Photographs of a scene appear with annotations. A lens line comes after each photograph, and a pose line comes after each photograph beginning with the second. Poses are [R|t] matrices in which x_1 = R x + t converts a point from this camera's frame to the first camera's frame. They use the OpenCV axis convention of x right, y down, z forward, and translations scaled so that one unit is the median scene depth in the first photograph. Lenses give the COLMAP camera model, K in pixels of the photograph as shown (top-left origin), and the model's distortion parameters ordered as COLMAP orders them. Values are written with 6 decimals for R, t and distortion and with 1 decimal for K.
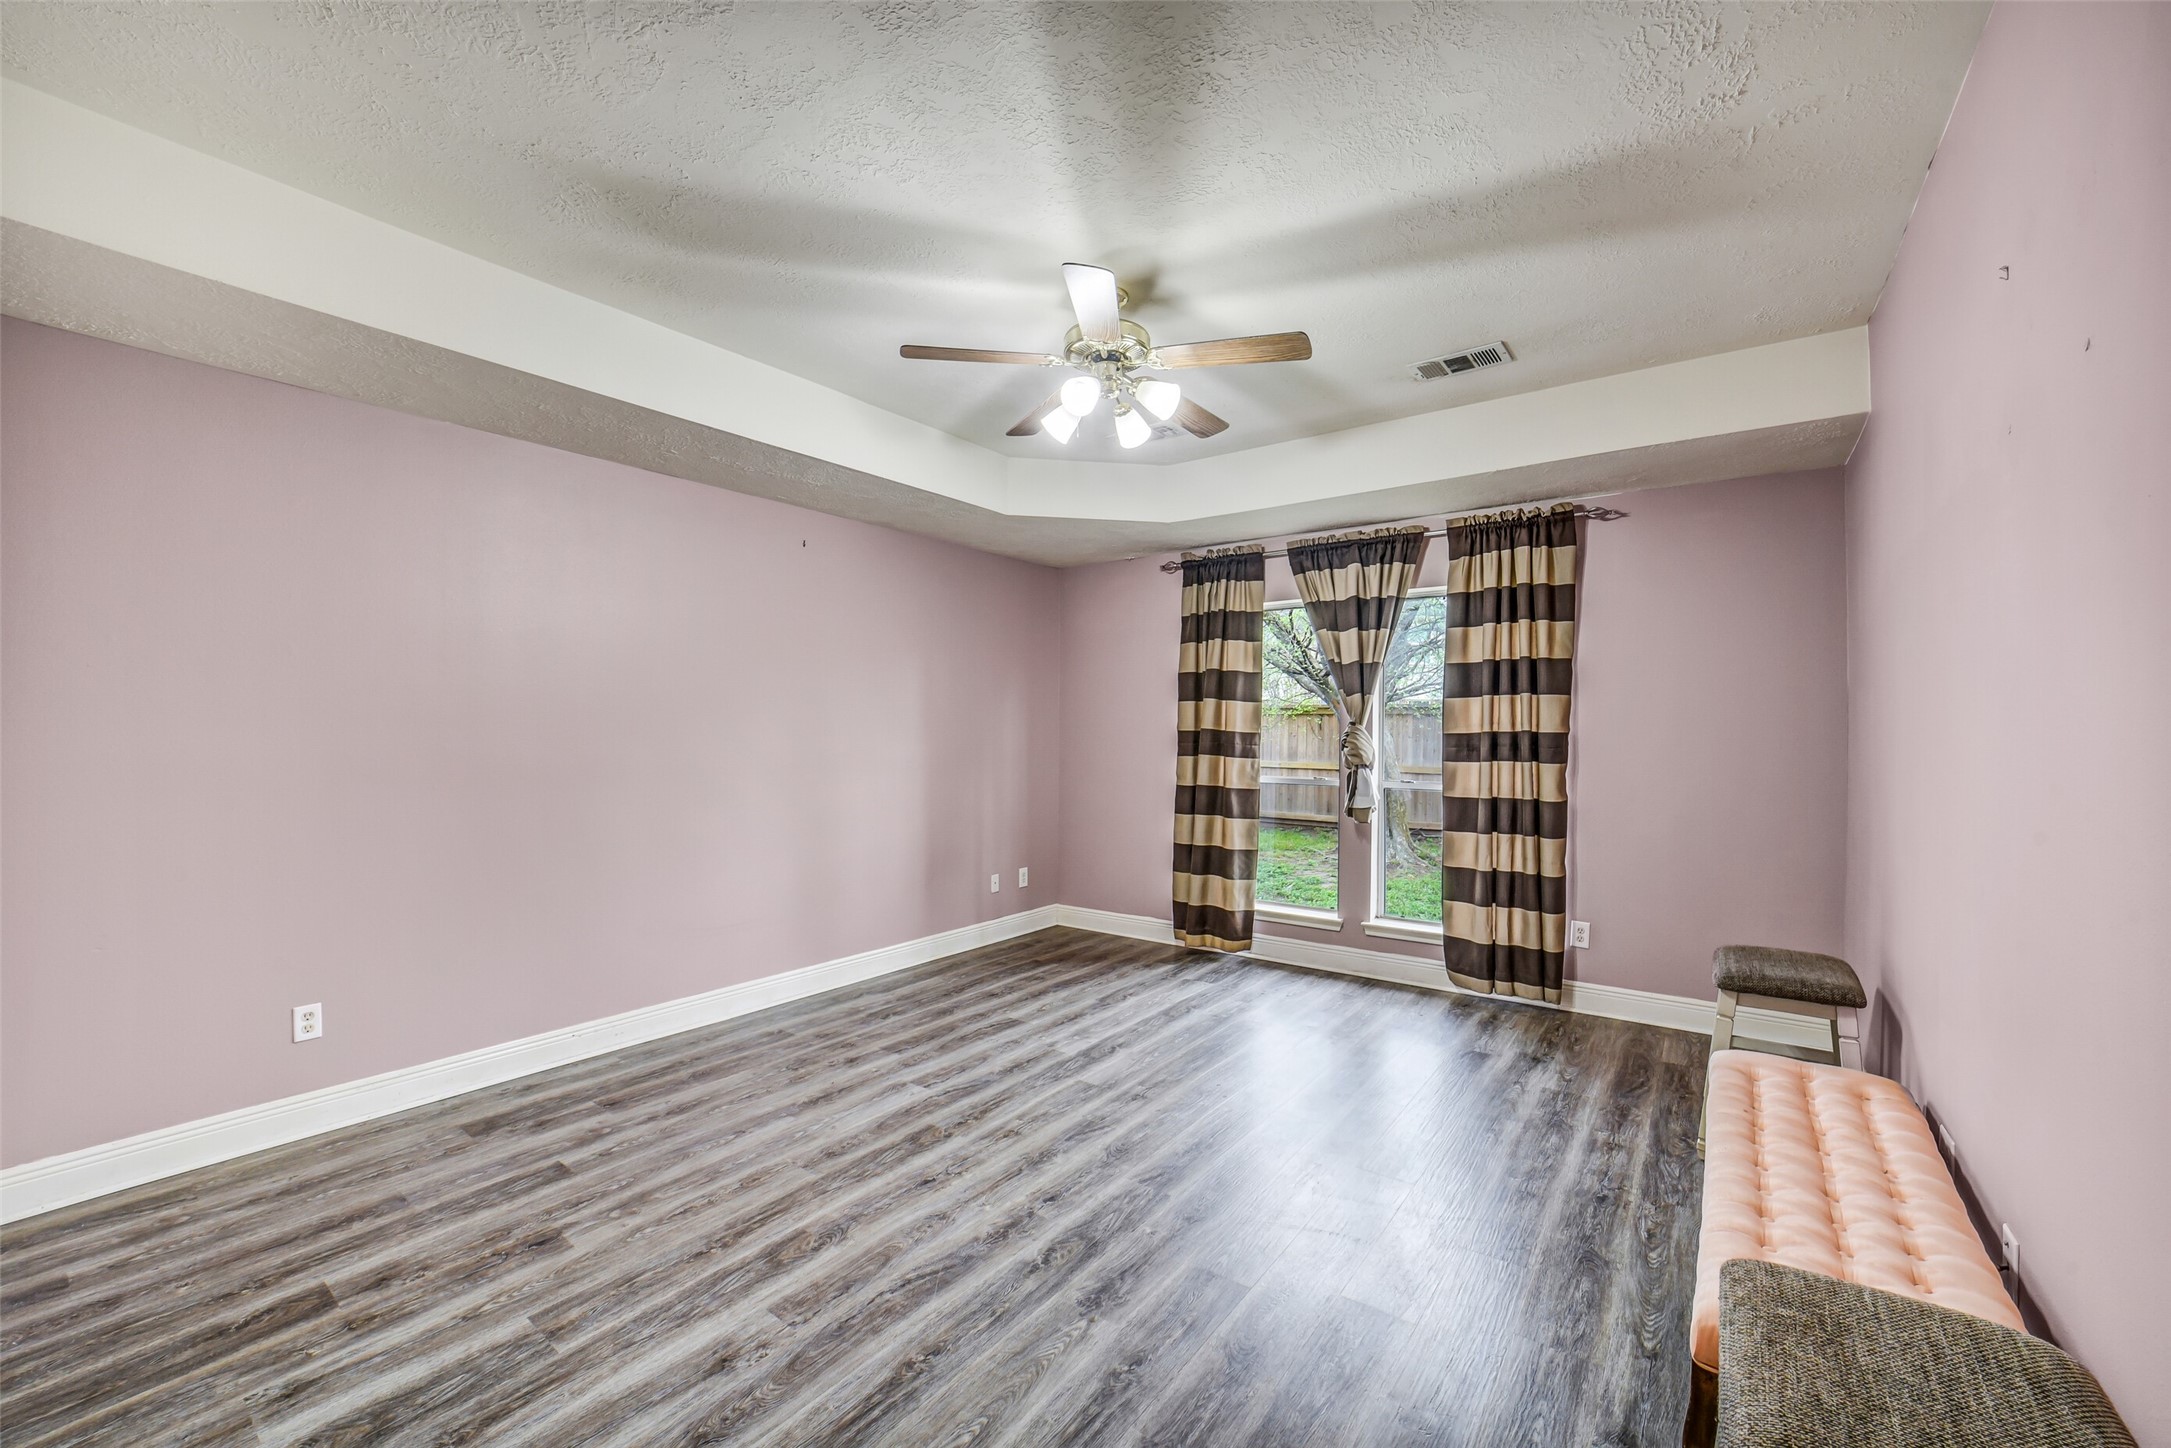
lens RADIAL K [[844.2, 0, 1111.9], [0, 844.2, 717.8], [0, 0, 1]] dist [-0.034281, 0.007371]
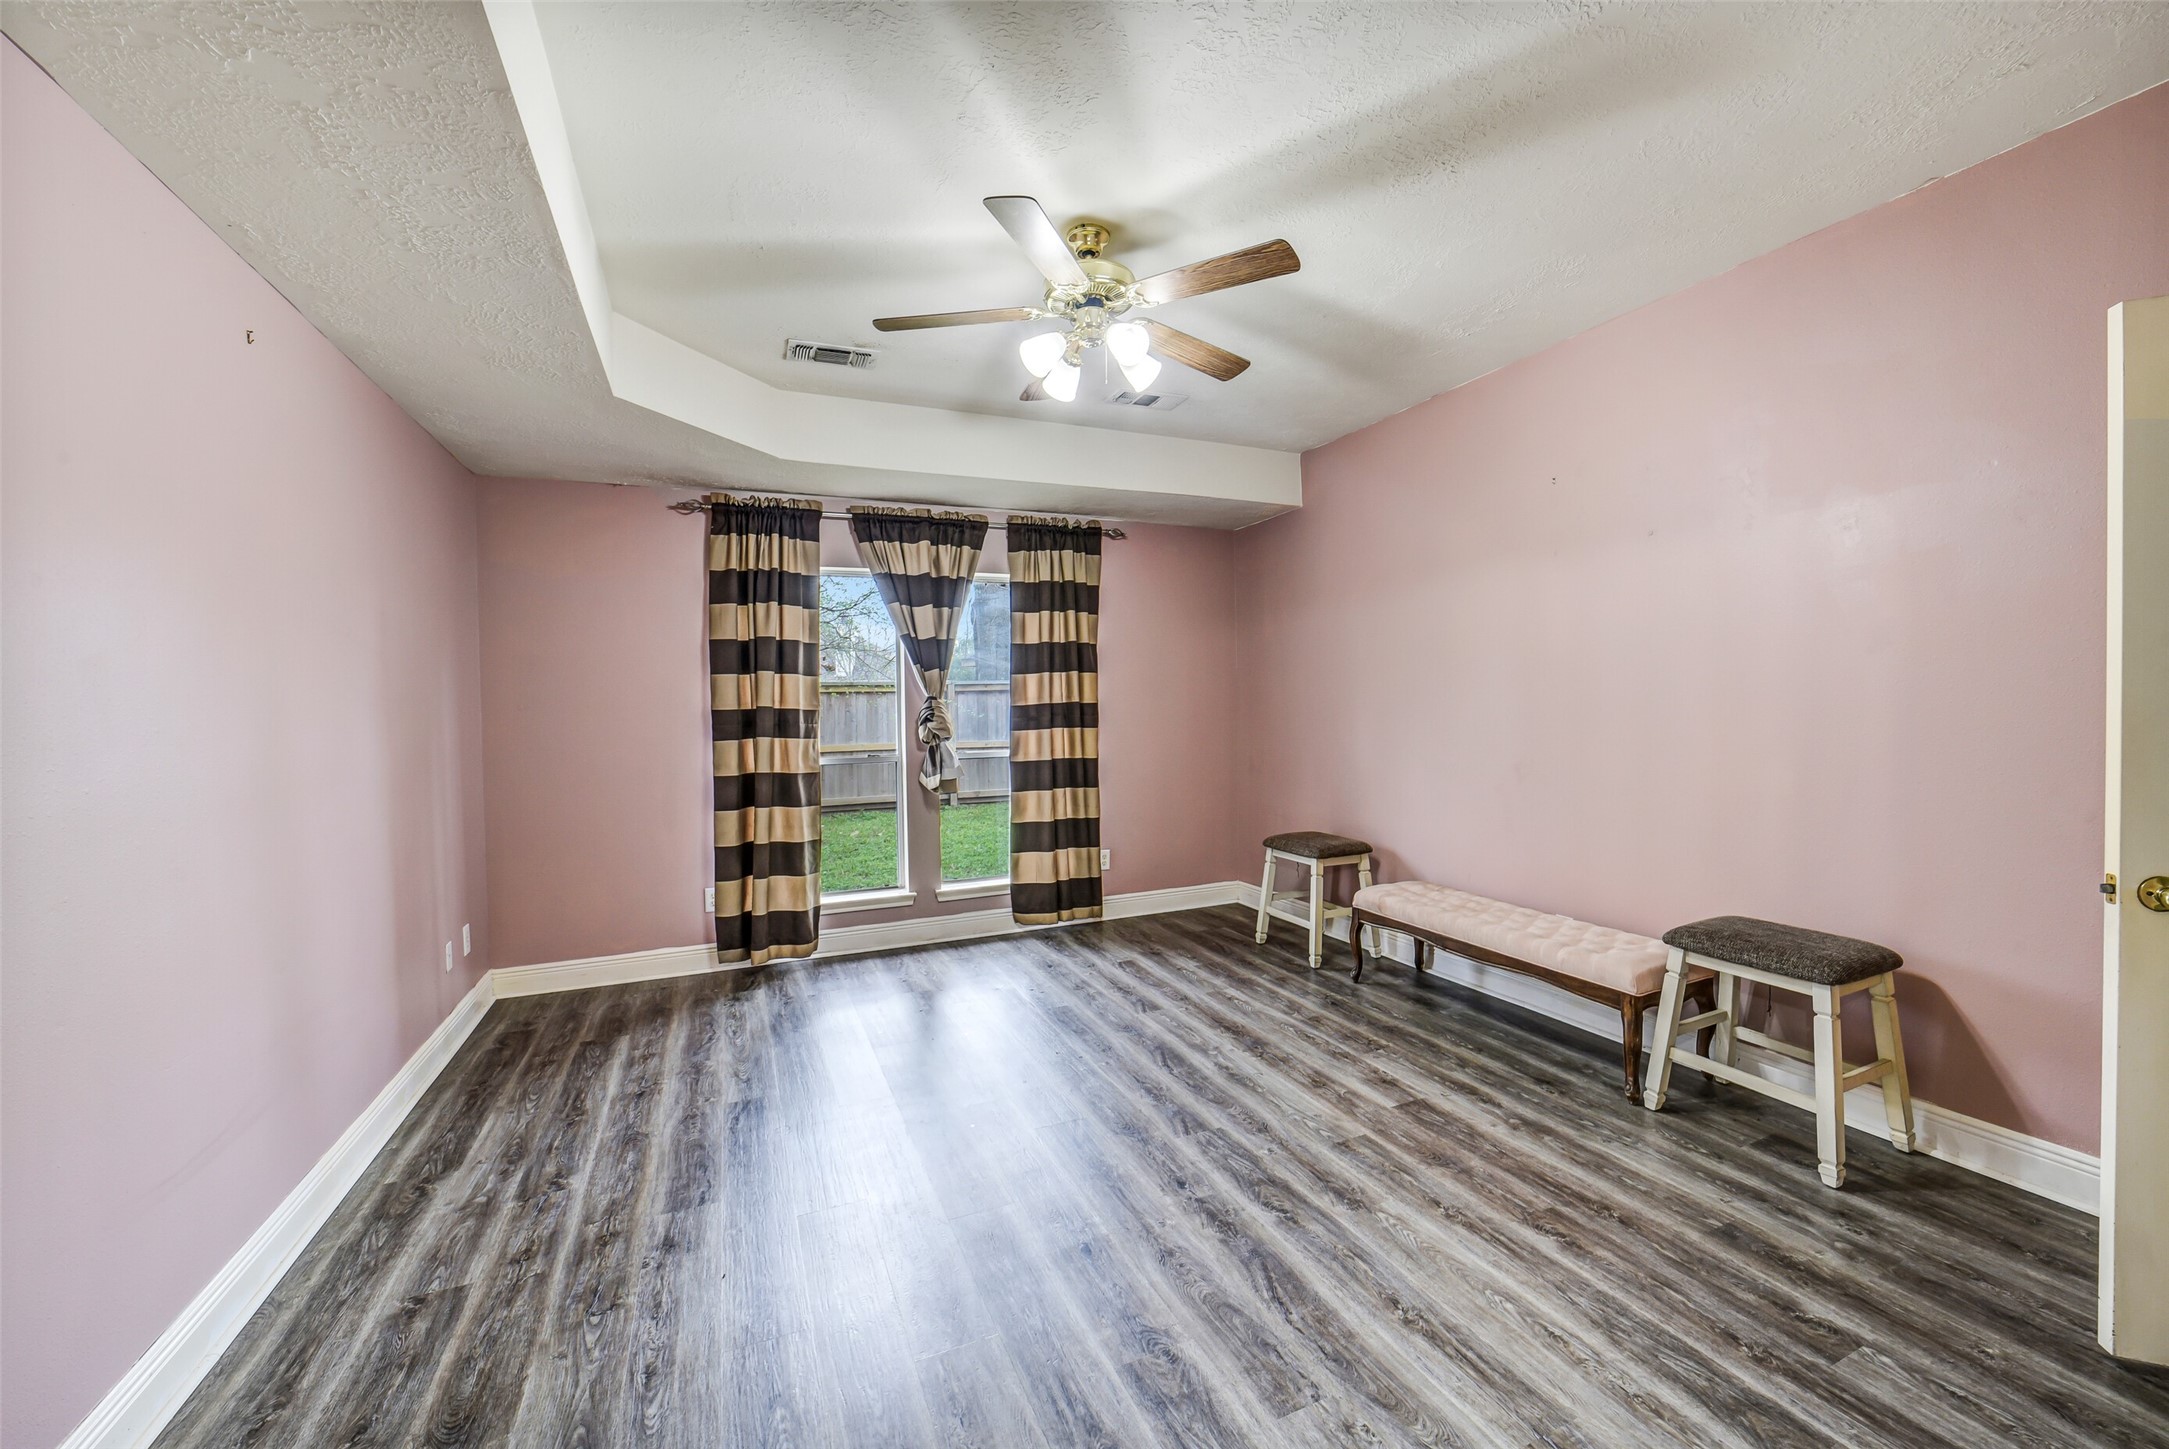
lens RADIAL K [[843.4, 0, 1088.8], [0, 843.4, 712.3], [0, 0, 1]] dist [-0.034281, 0.007371]
pose [[0.512791, -0.022146, 0.858228, -0.647335], [0.010501, 0.999754, 0.019523, 0.008095], [-0.858449, -0.000999, 0.512897, 0.410351]]
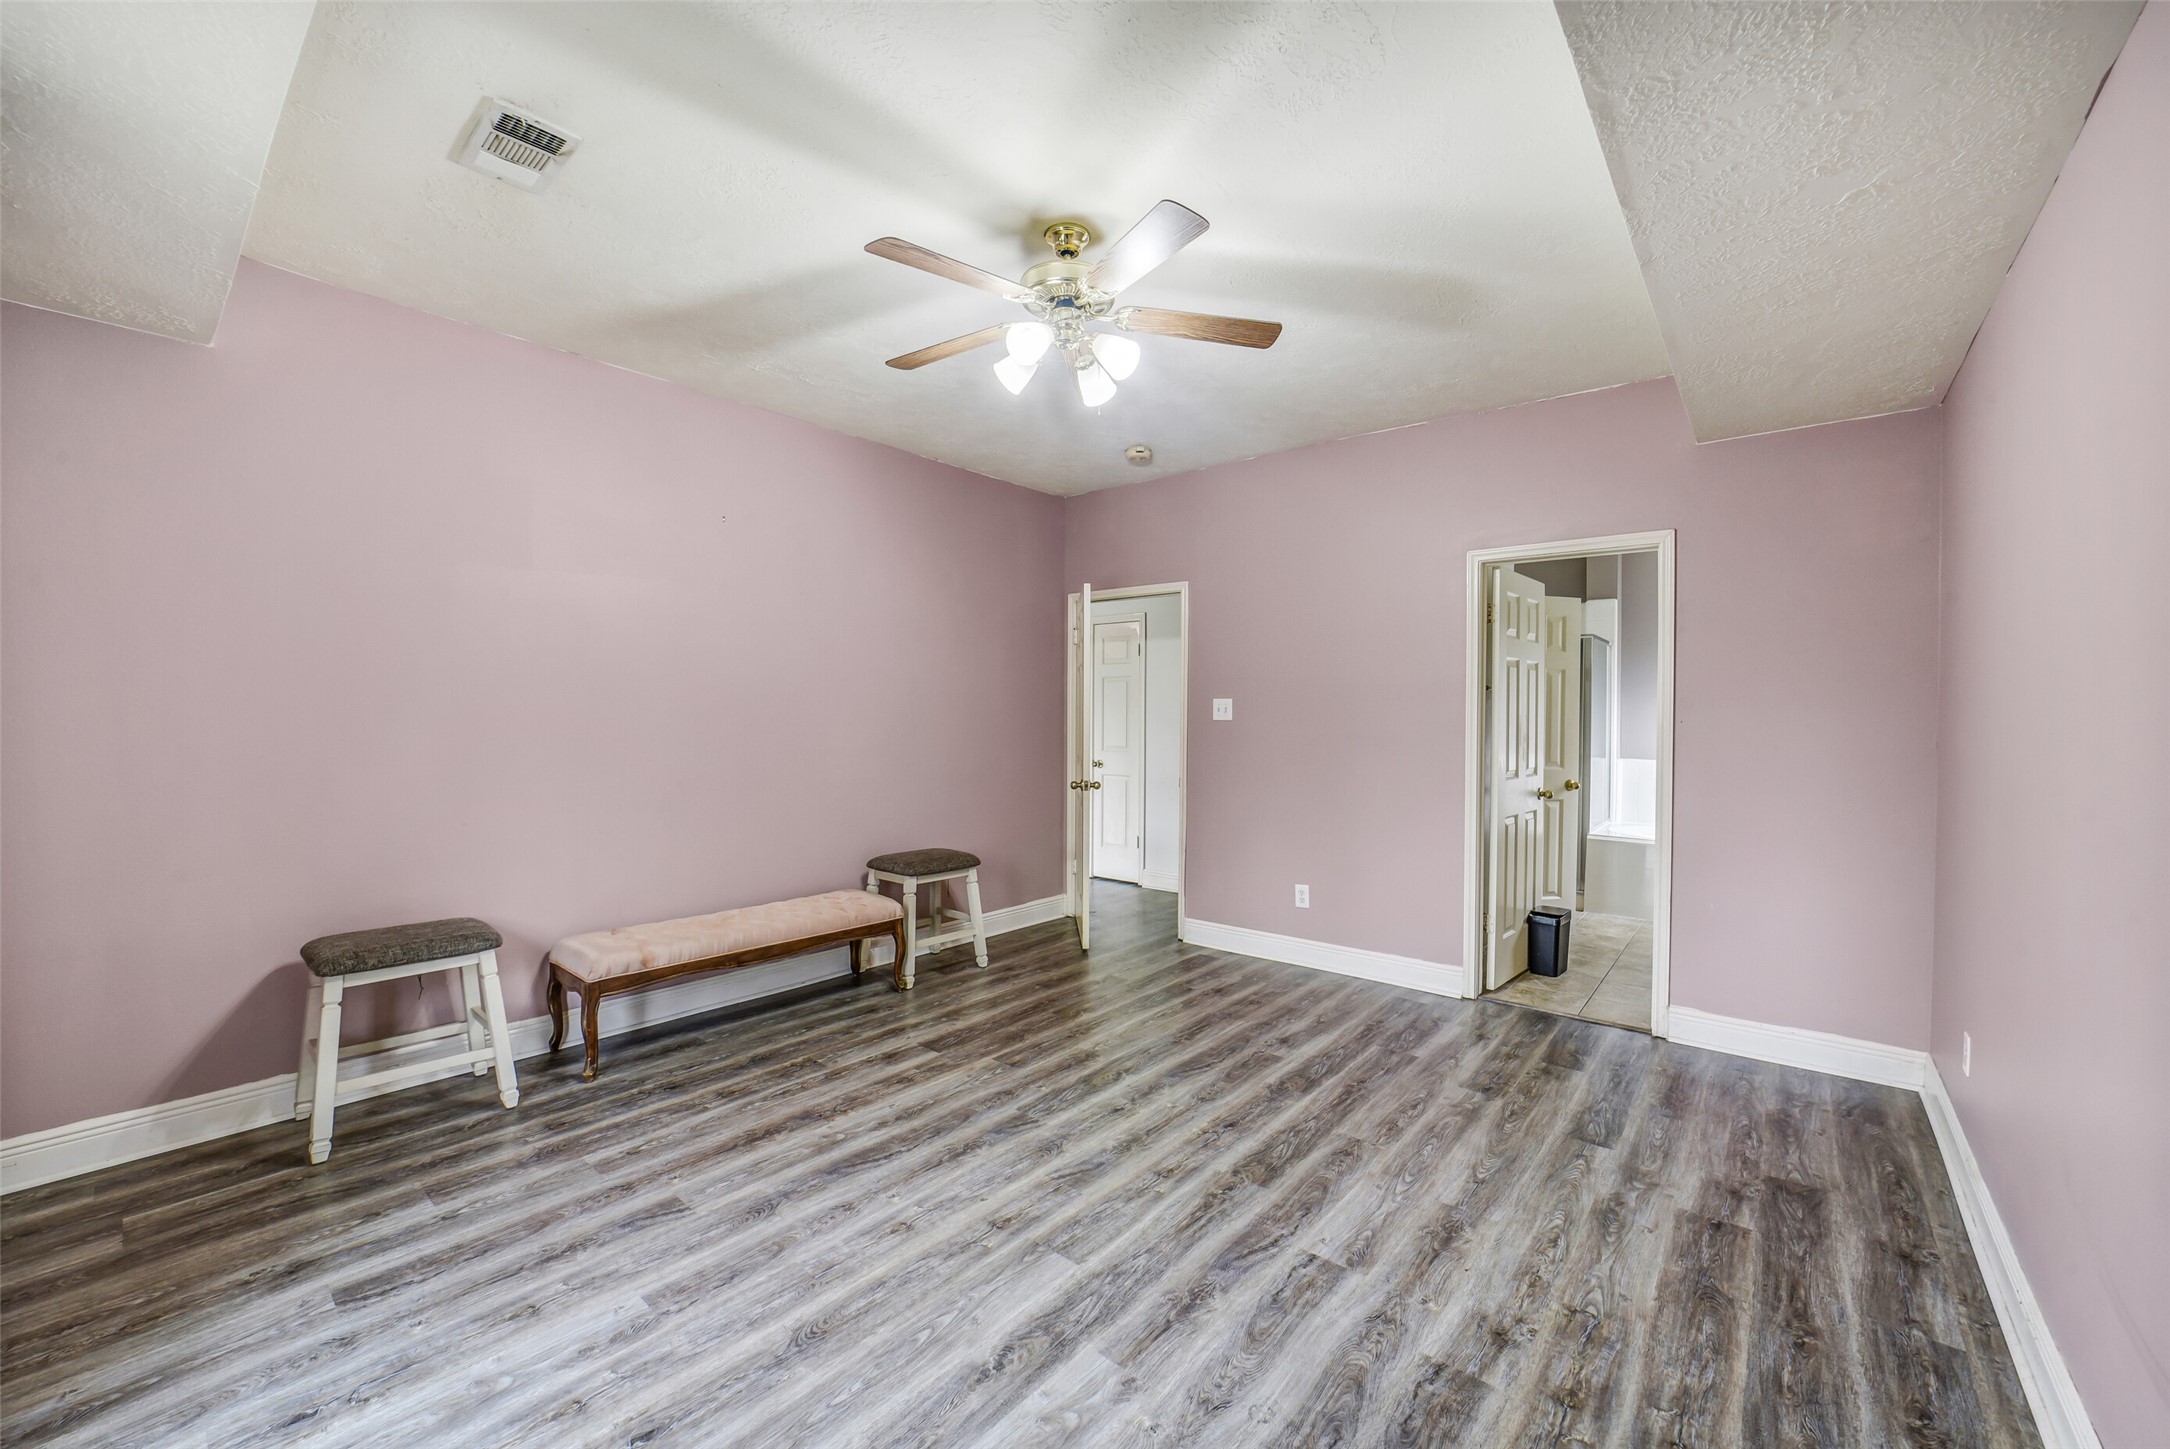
lens RADIAL K [[843.8, 0, 1094.6], [0, 843.8, 723.8], [0, 0, 1]] dist [-0.034281, 0.007371]
pose [[-0.996773, -0.010558, 0.079579, -0.088718], [-0.010698, 0.999942, -0.001337, 0.022336], [-0.079561, -0.002184, -0.996828, 1.499284]]
